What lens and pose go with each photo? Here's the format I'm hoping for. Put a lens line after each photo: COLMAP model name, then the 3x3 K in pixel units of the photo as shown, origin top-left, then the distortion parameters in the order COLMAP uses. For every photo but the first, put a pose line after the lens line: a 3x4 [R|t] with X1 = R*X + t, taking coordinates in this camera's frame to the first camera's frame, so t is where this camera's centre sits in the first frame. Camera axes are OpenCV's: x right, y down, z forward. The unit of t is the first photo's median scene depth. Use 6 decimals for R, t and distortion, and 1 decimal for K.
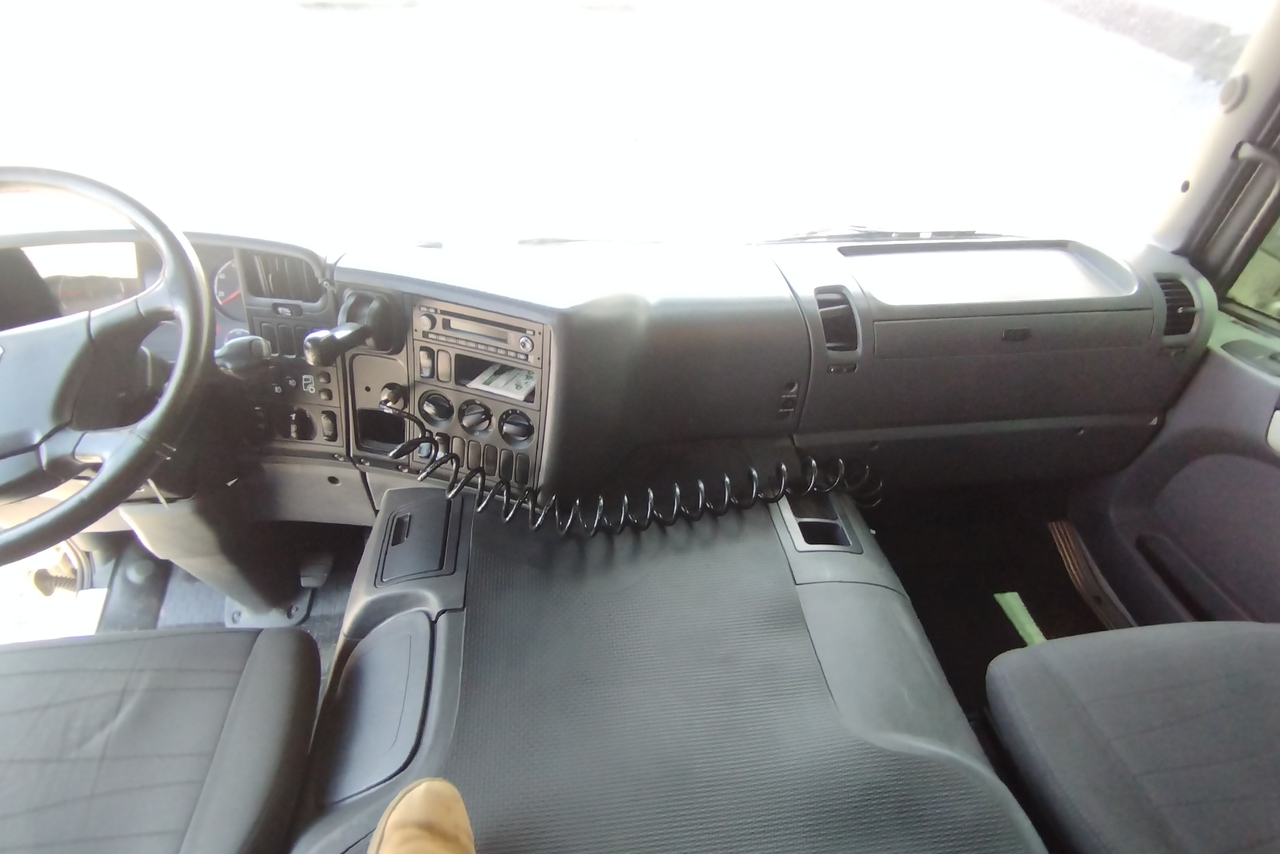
lens RADIAL K [[697.8, 0, 640.0], [0, 697.8, 434.4], [0, 0, 1]] dist [-0.001668, 0.001160]
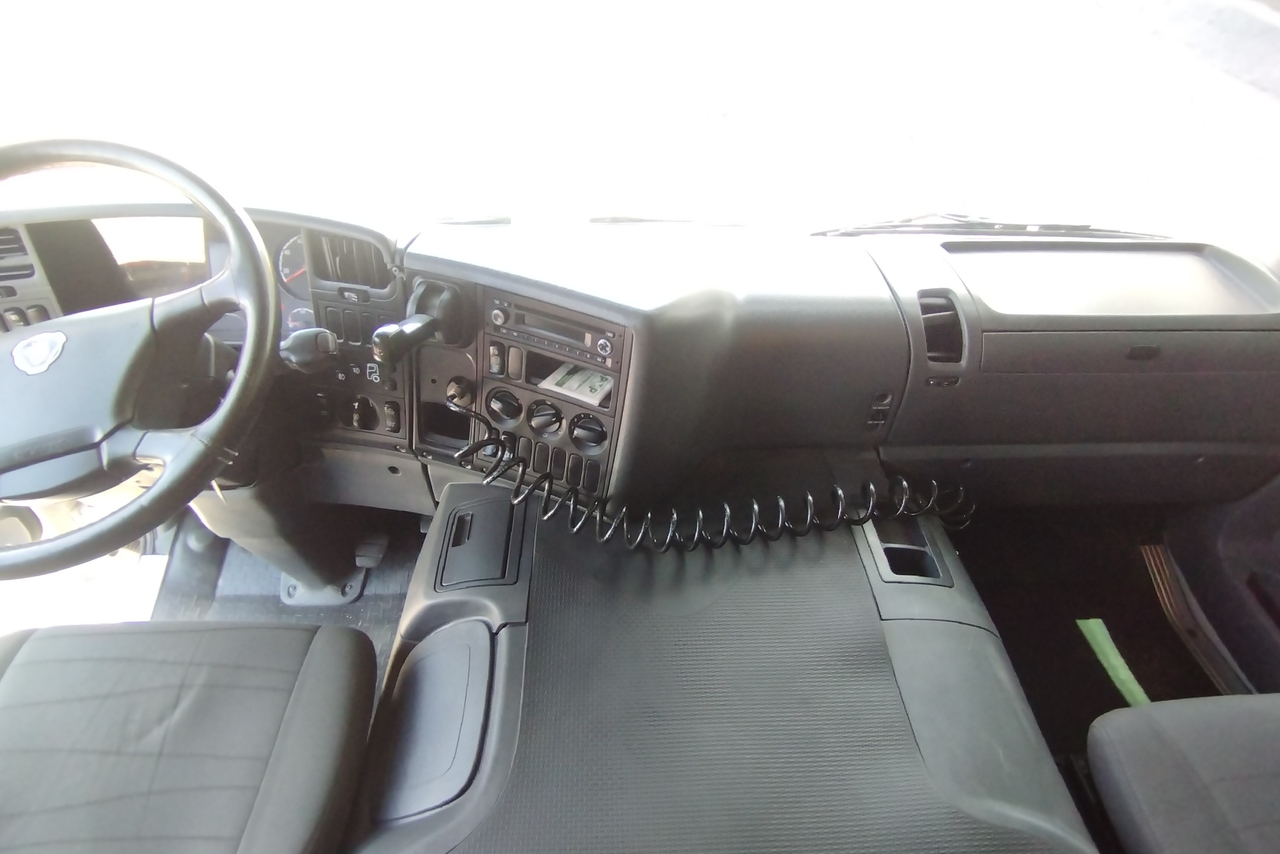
lens RADIAL K [[697.8, 0, 640.0], [0, 697.8, 434.4], [0, 0, 1]] dist [-0.001668, 0.001160]
pose [[0.996691, 0.055400, -0.059484, -0.051653], [-0.052083, 0.997075, 0.055939, -0.062529], [0.062409, -0.052656, 0.996661, 0.070809]]
